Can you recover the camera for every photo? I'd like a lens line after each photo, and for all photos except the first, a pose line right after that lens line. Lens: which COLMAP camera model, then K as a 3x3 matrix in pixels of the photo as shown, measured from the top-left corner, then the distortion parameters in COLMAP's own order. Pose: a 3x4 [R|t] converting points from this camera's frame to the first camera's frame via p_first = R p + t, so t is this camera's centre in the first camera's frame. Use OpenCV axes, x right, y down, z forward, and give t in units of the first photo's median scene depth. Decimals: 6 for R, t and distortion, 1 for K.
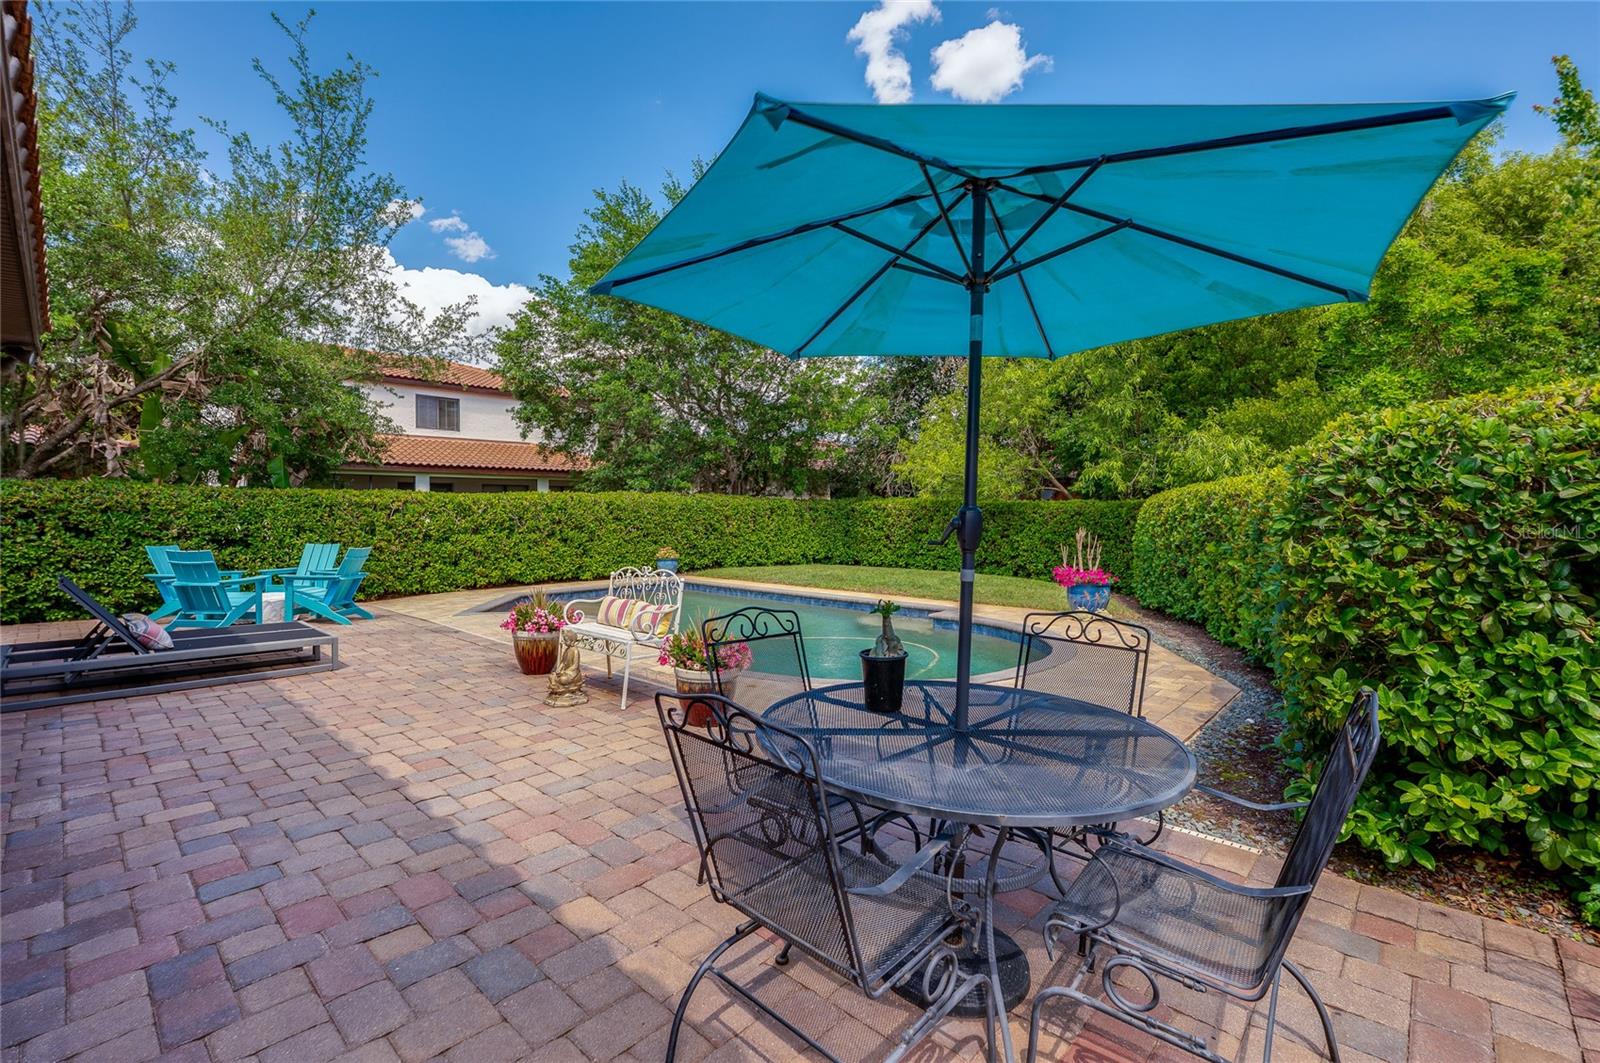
lens RADIAL K [[707.4, 0, 805.3], [0, 707.4, 519.5], [0, 0, 1]] dist [-0.005359, 0.000340]
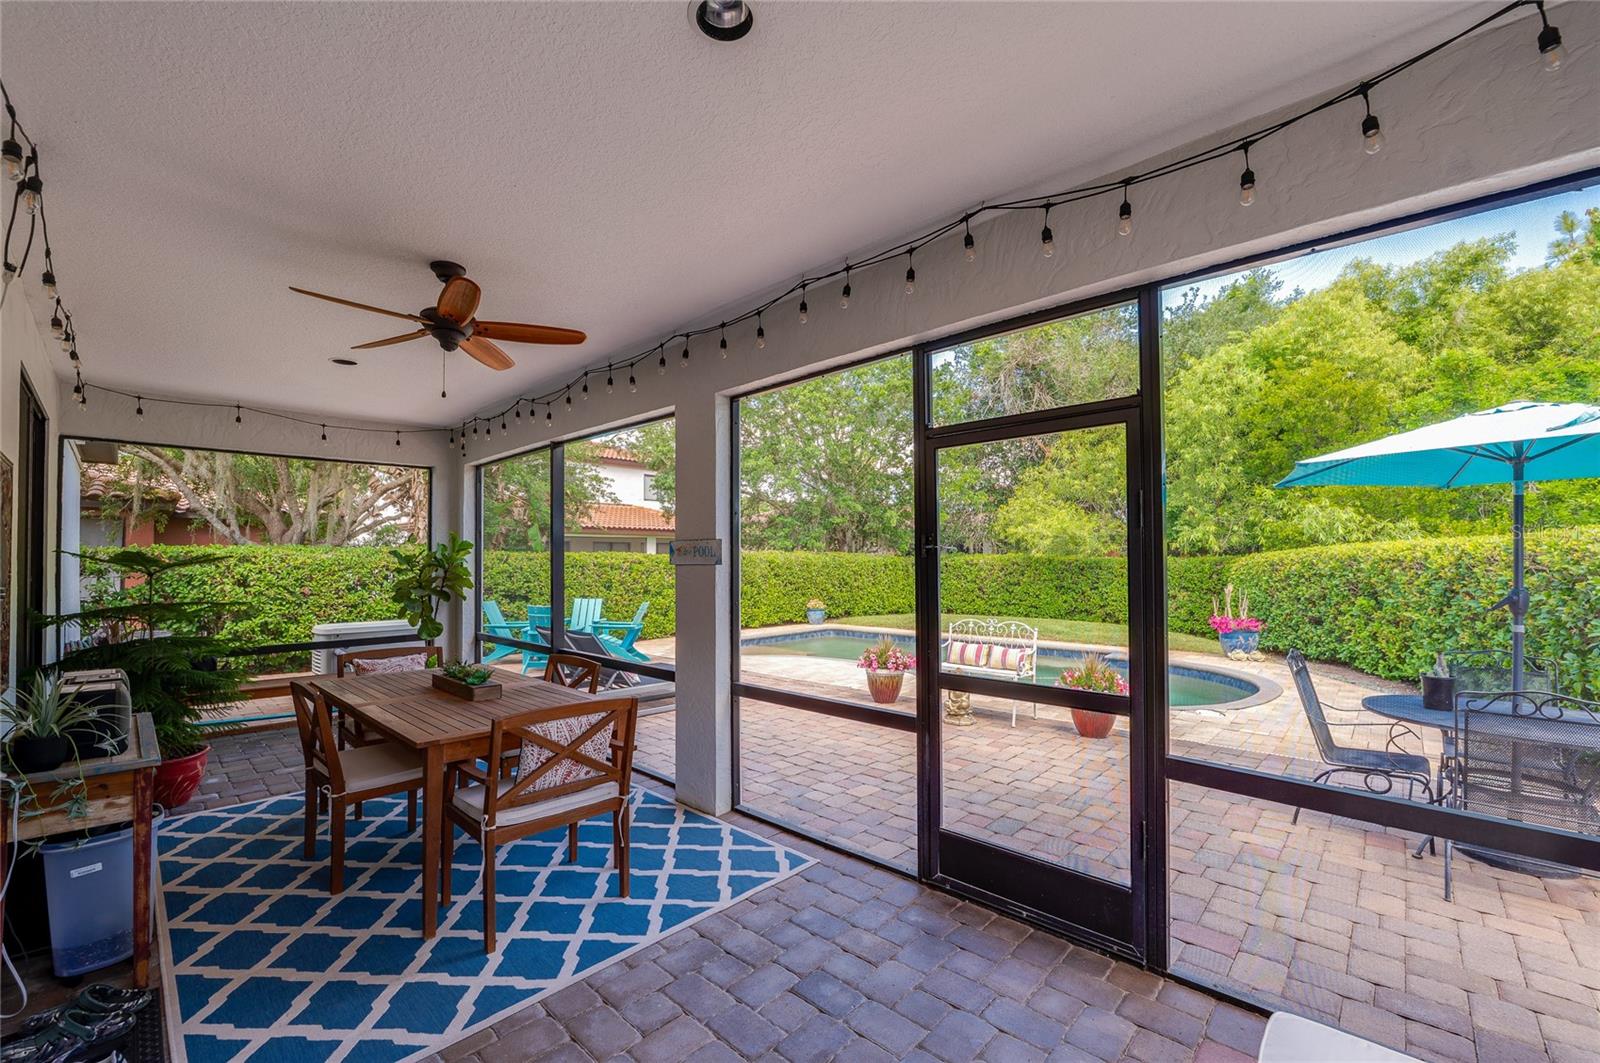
lens RADIAL K [[657.9, 0, 798.2], [0, 657.9, 548.1], [0, 0, 1]] dist [-0.014727, 0.001618]
pose [[0.999995, -0.002224, -0.002230, -0.255146], [0.002153, 0.999495, -0.031694, -0.011899], [0.002300, 0.031689, 0.999495, -0.097061]]
